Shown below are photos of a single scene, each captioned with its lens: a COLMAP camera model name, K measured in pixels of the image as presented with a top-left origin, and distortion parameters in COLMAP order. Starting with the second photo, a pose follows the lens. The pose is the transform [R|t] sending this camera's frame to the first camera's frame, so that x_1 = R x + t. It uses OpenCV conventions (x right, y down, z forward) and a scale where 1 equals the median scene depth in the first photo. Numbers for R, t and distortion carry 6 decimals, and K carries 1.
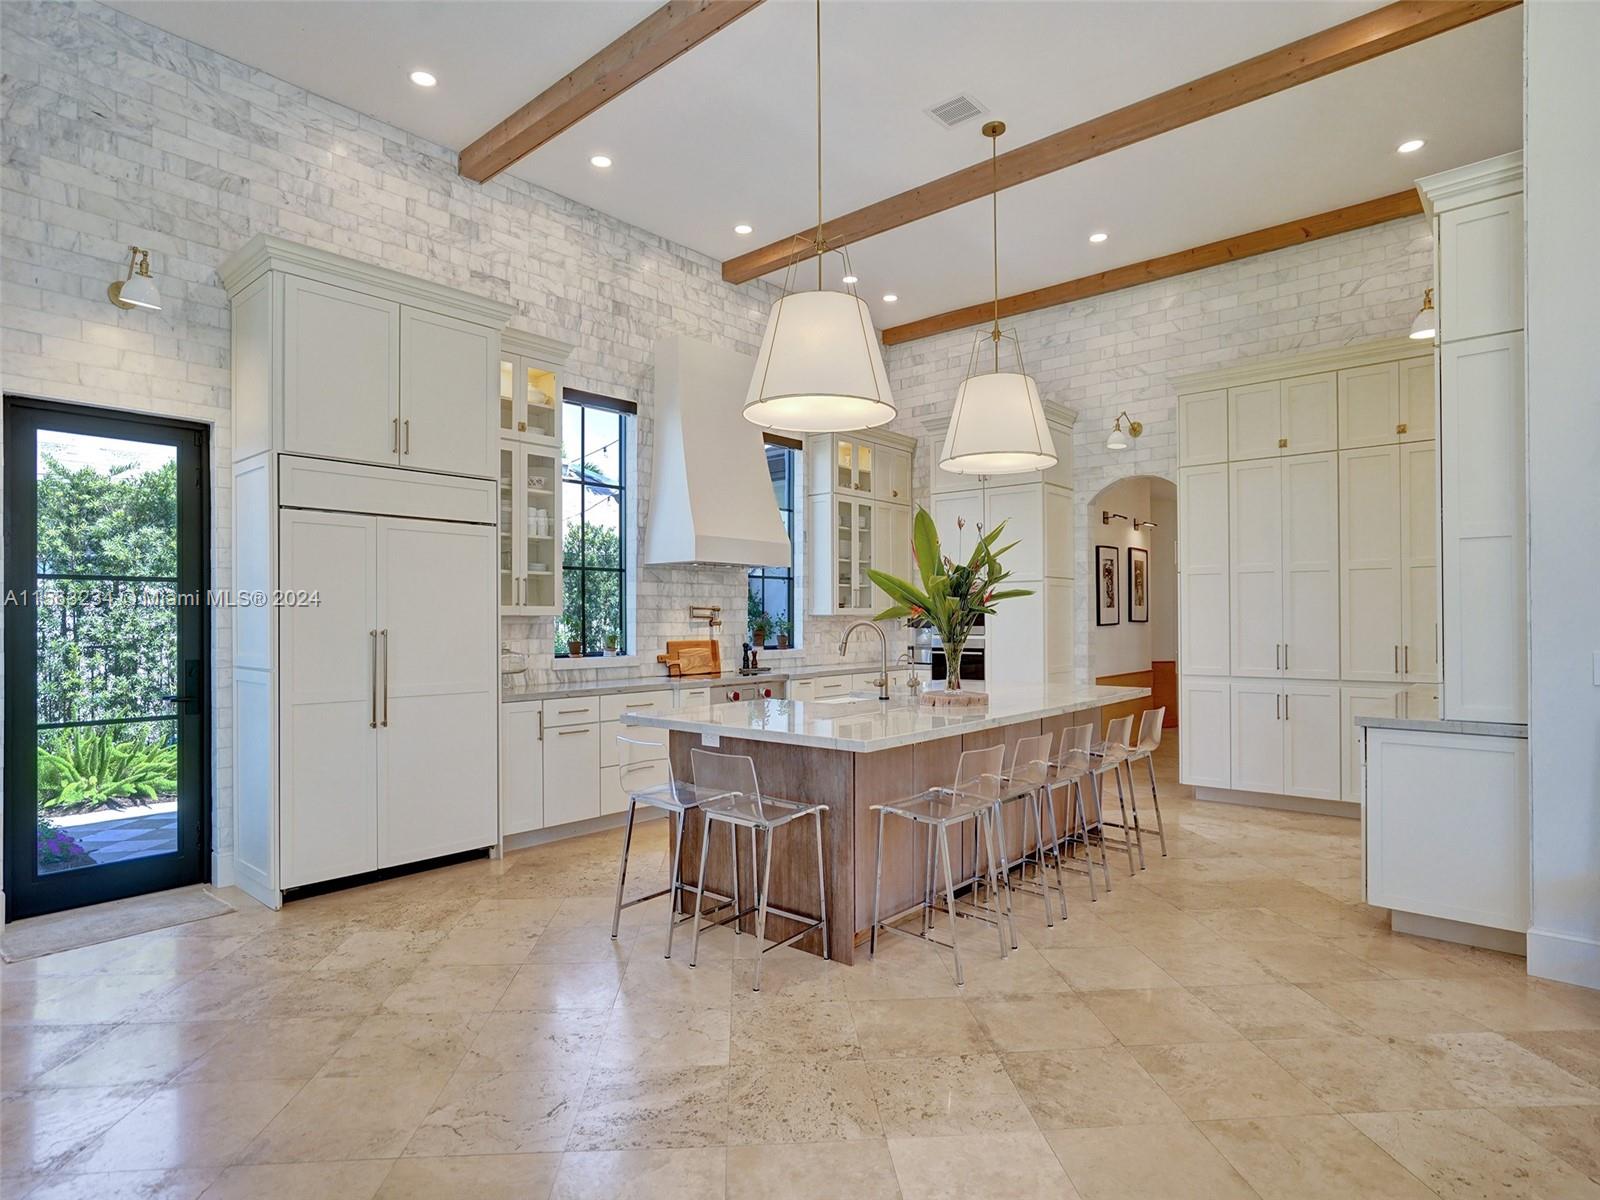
lens RADIAL K [[885.4, 0, 795.8], [0, 885.4, 603.5], [0, 0, 1]] dist [-0.010017, 0.009293]
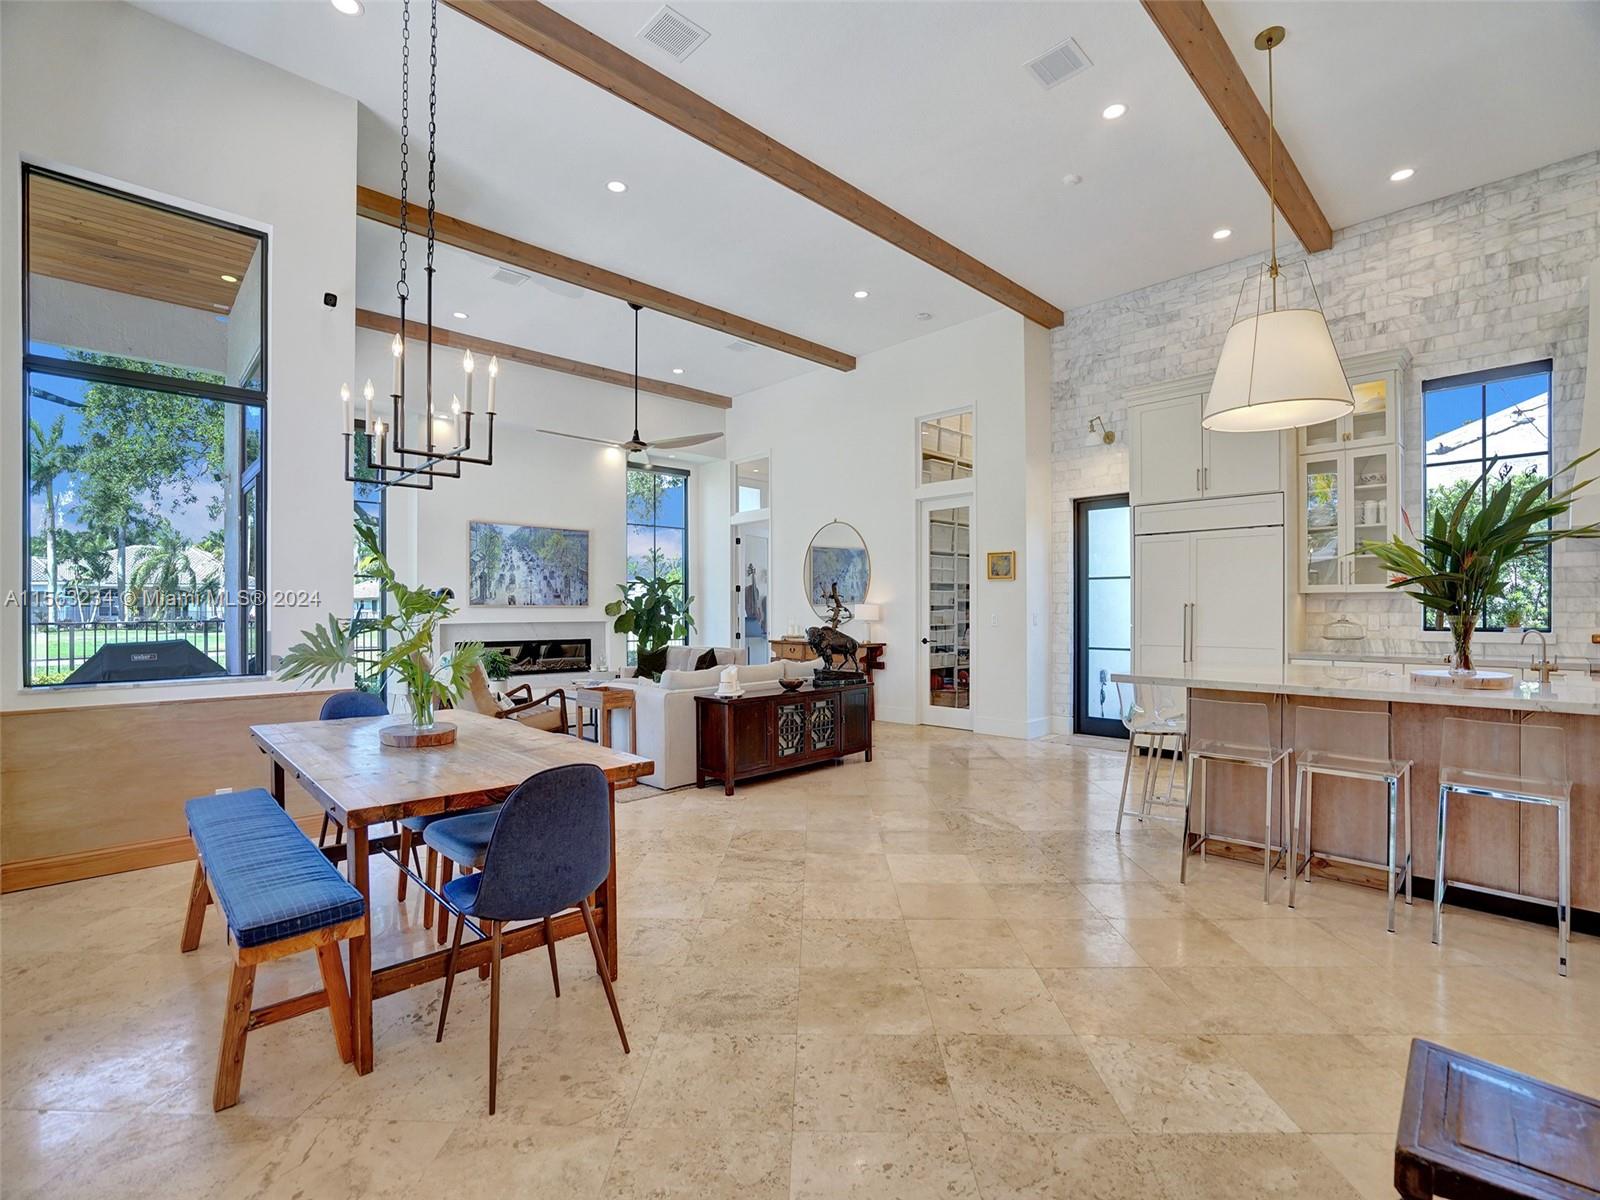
lens RADIAL K [[750.7, 0, 792.2], [0, 750.7, 612.7], [0, 0, 1]] dist [-0.038973, 0.012466]
pose [[-0.107649, 0.009316, -0.994145, 0.683507], [0.021061, 0.999753, 0.007088, 0.015853], [0.993966, -0.020174, -0.107818, 0.304719]]
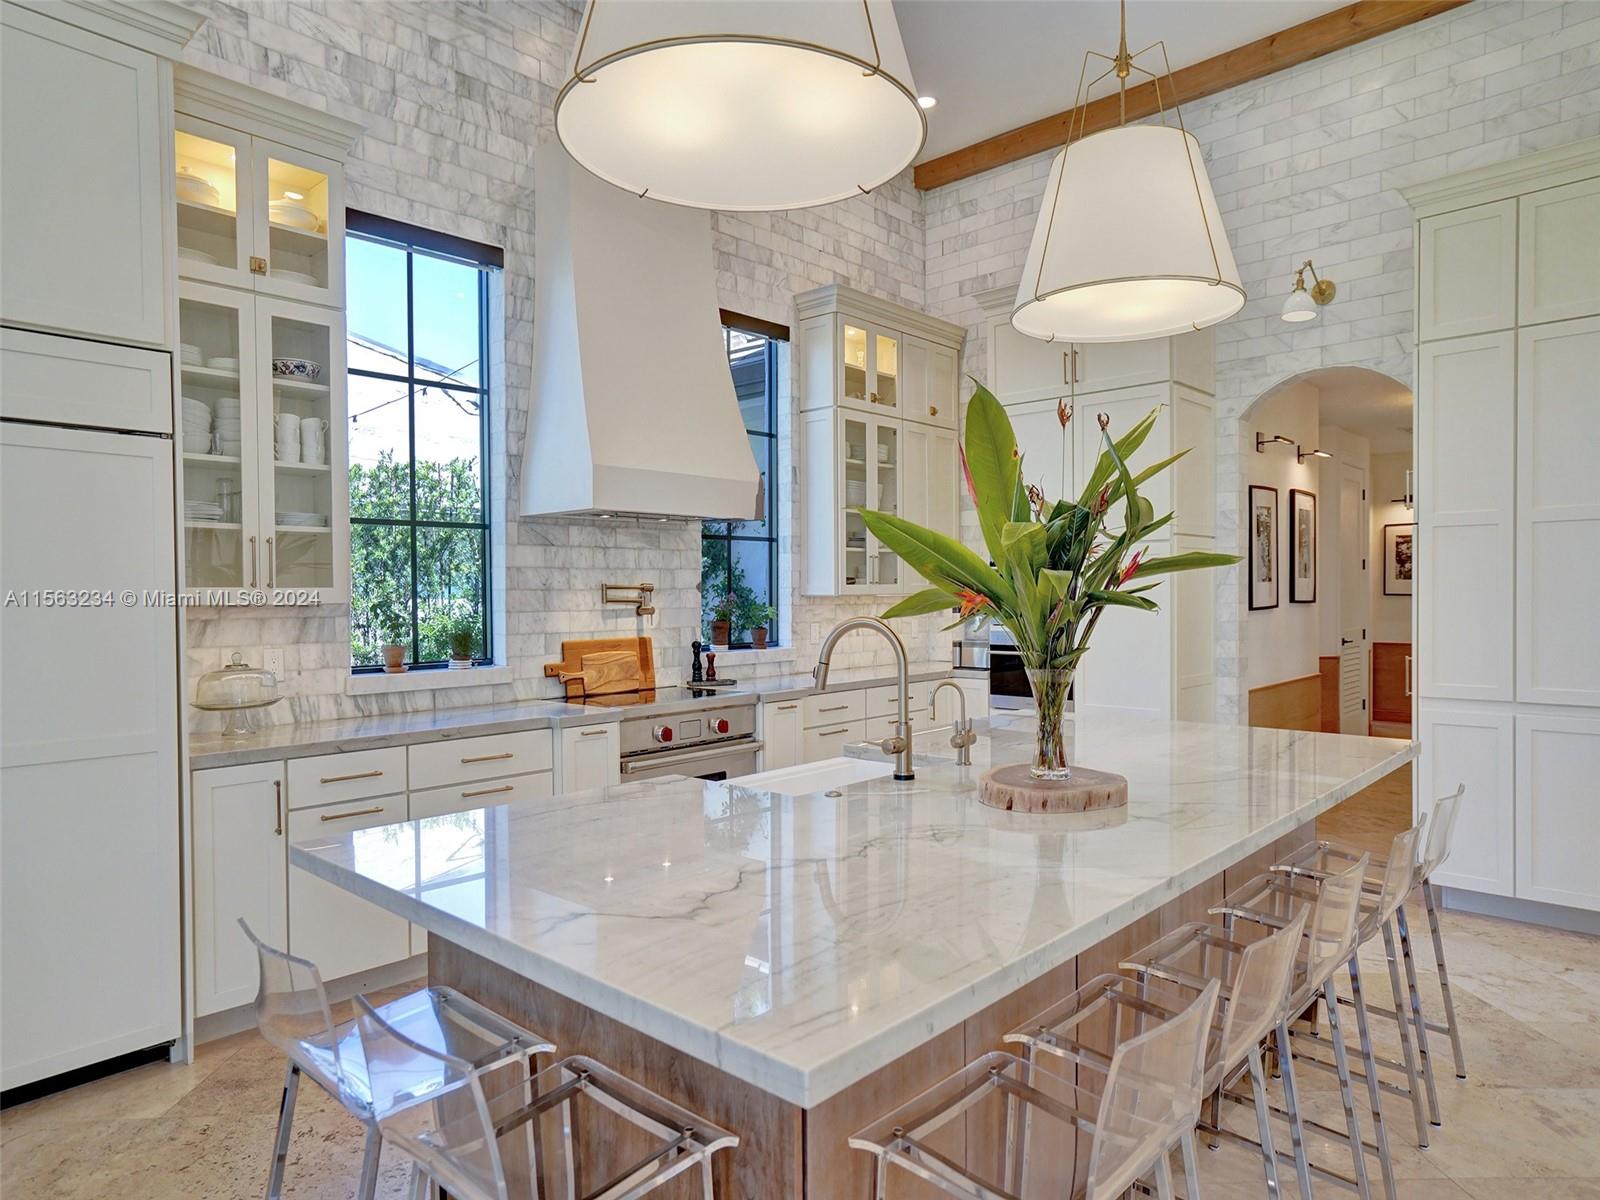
lens RADIAL K [[1027.0, 0, 806.3], [0, 1027.0, 597.9], [0, 0, 1]] dist [0.001817, 0.017109]
pose [[0.999851, -0.004809, -0.016565, 0.039414], [0.005195, 0.999714, 0.023337, -0.003510], [0.016448, -0.023419, 0.999590, 0.306984]]
